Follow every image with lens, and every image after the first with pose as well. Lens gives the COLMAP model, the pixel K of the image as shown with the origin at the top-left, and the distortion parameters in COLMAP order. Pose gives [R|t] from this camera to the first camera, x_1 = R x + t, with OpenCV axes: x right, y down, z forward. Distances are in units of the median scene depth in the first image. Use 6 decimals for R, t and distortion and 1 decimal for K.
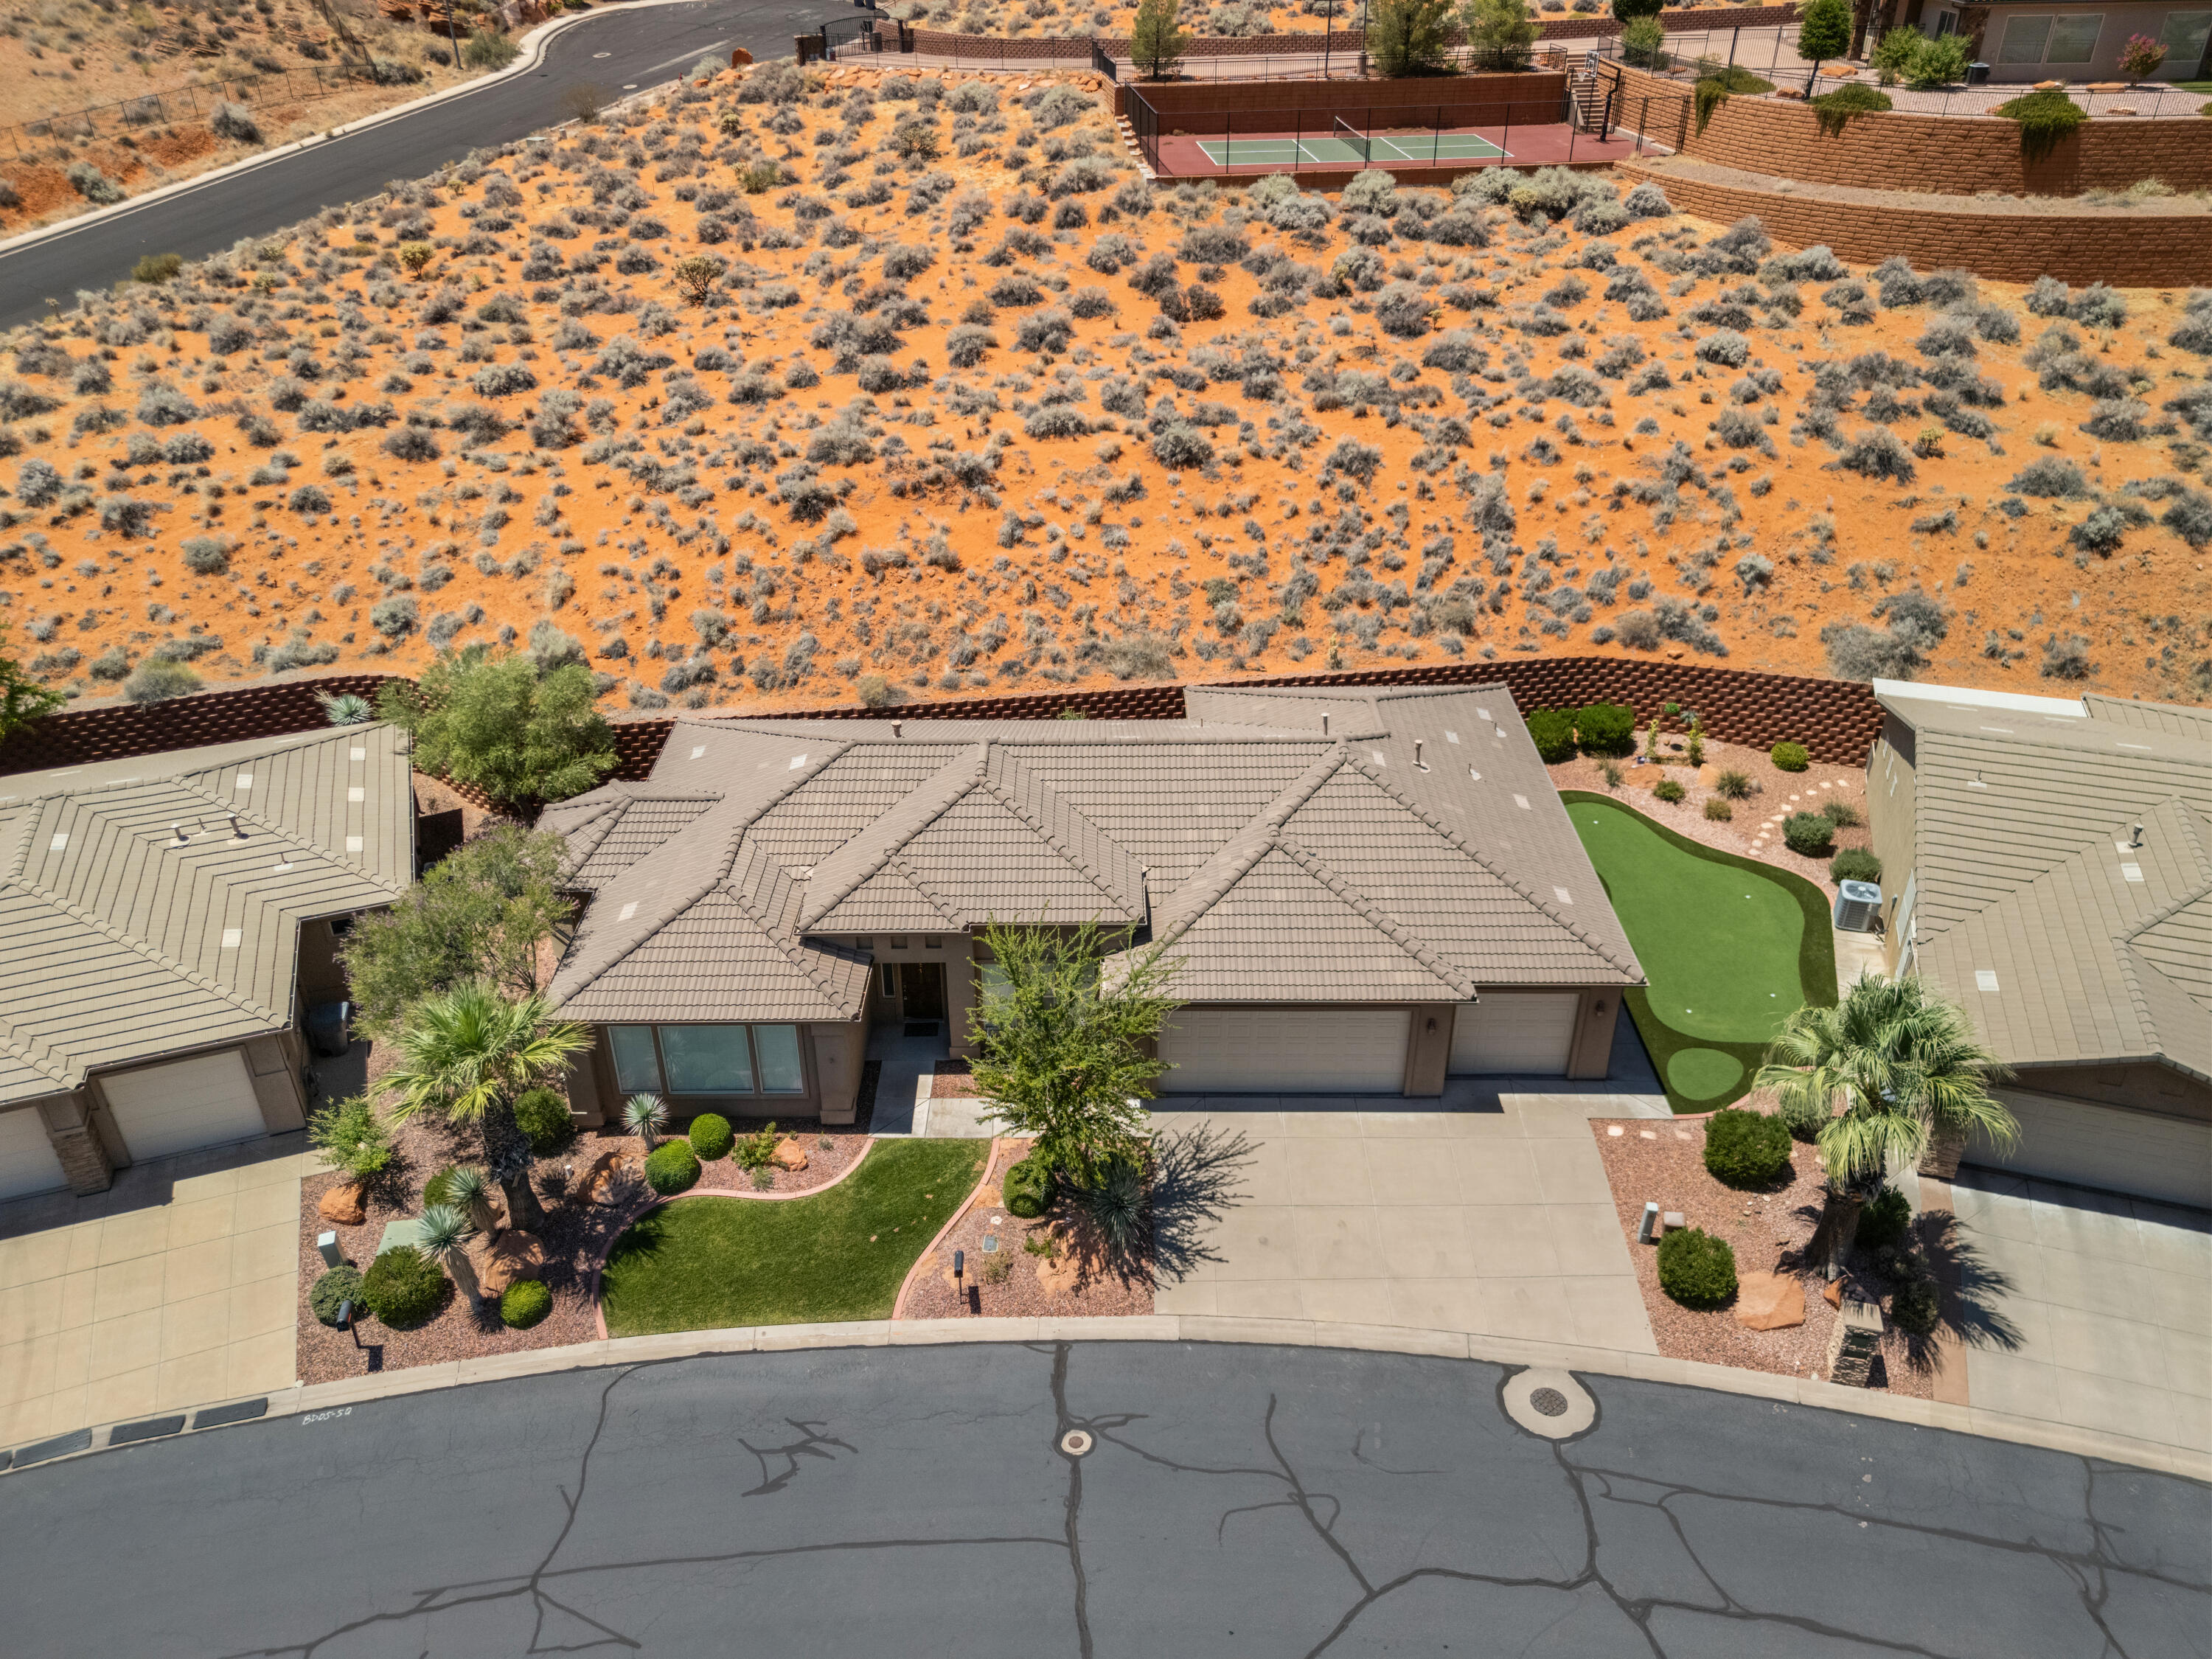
lens RADIAL K [[1628.1, 0, 1106.3], [0, 1628.1, 819.3], [0, 0, 1]] dist [0.055651, -0.040509]
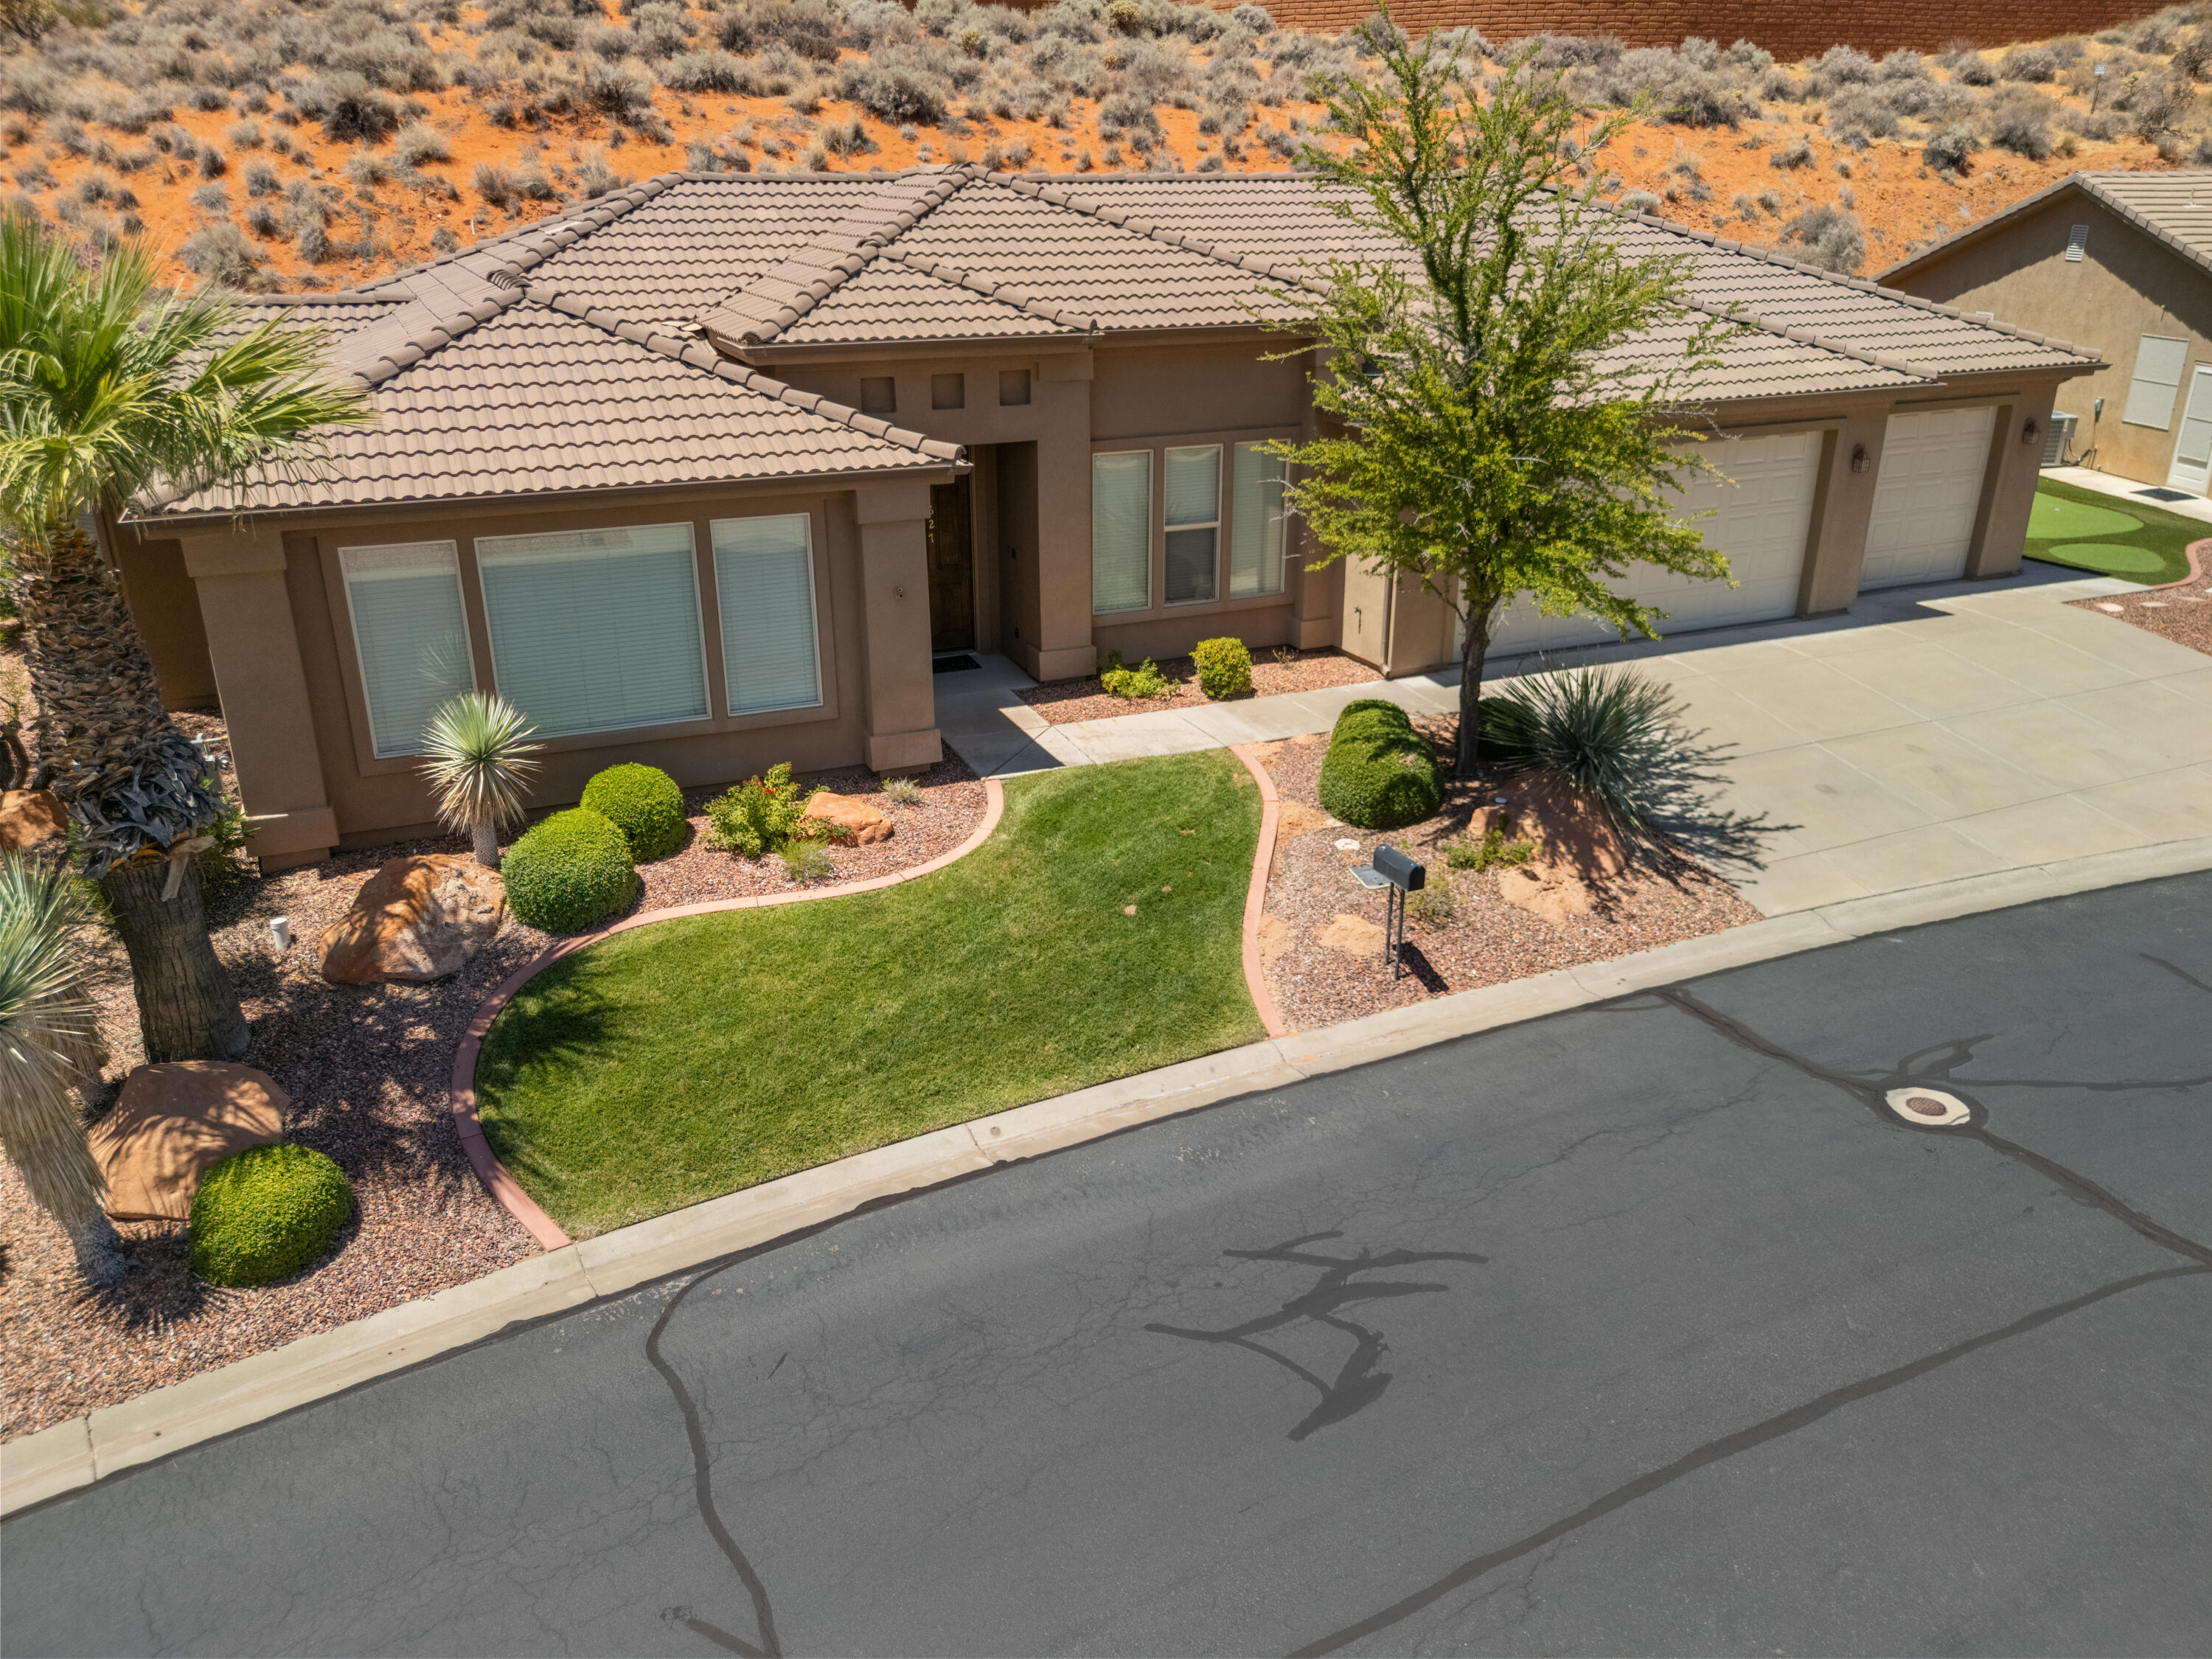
lens RADIAL K [[1628.1, 0, 1105.1], [0, 1628.1, 828.5], [0, 0, 1]] dist [0.055651, -0.040509]
pose [[0.914076, -0.145873, 0.378399, -0.214796], [0.201557, 0.973079, -0.111767, 0.197808], [-0.351908, 0.178433, 0.918870, 0.427969]]
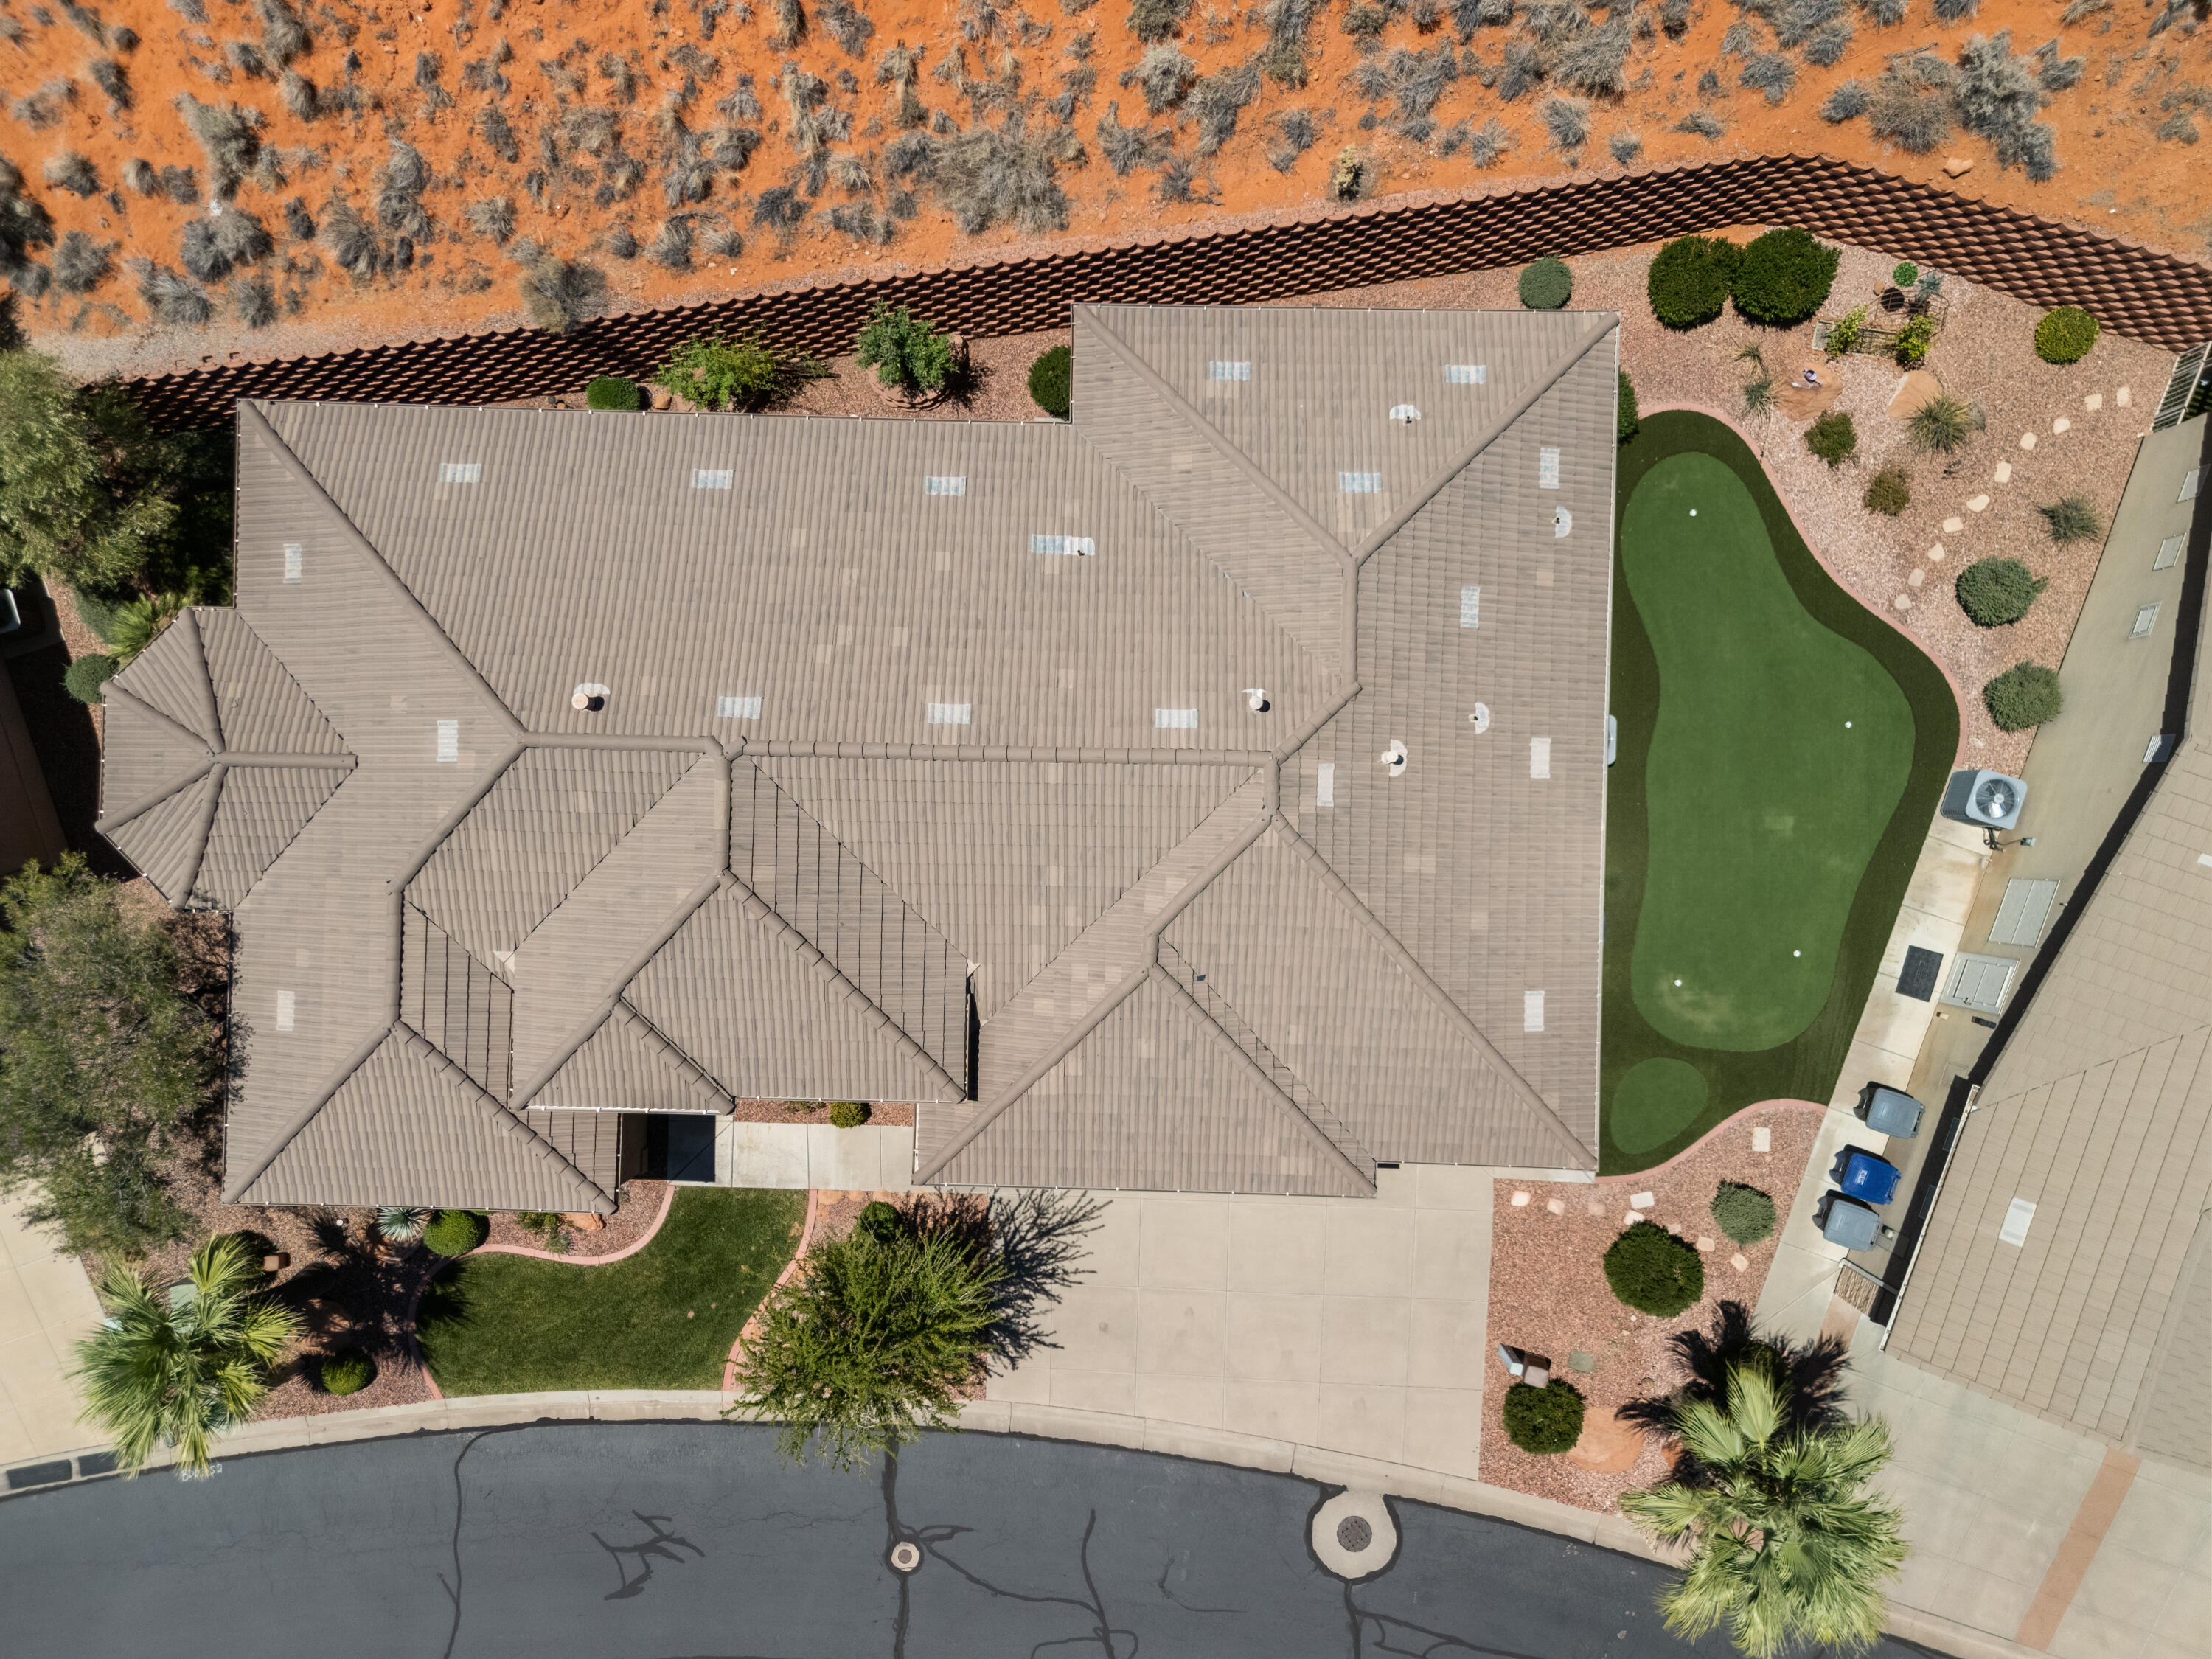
lens RADIAL K [[1628.1, 0, 1103.7], [0, 1628.1, 827.9], [0, 0, 1]] dist [0.055651, -0.040509]
pose [[0.999617, 0.023326, -0.014883, 0.072674], [0.000718, 0.515831, 0.856690, -0.492086], [0.027660, -0.856373, 0.515617, 0.533127]]
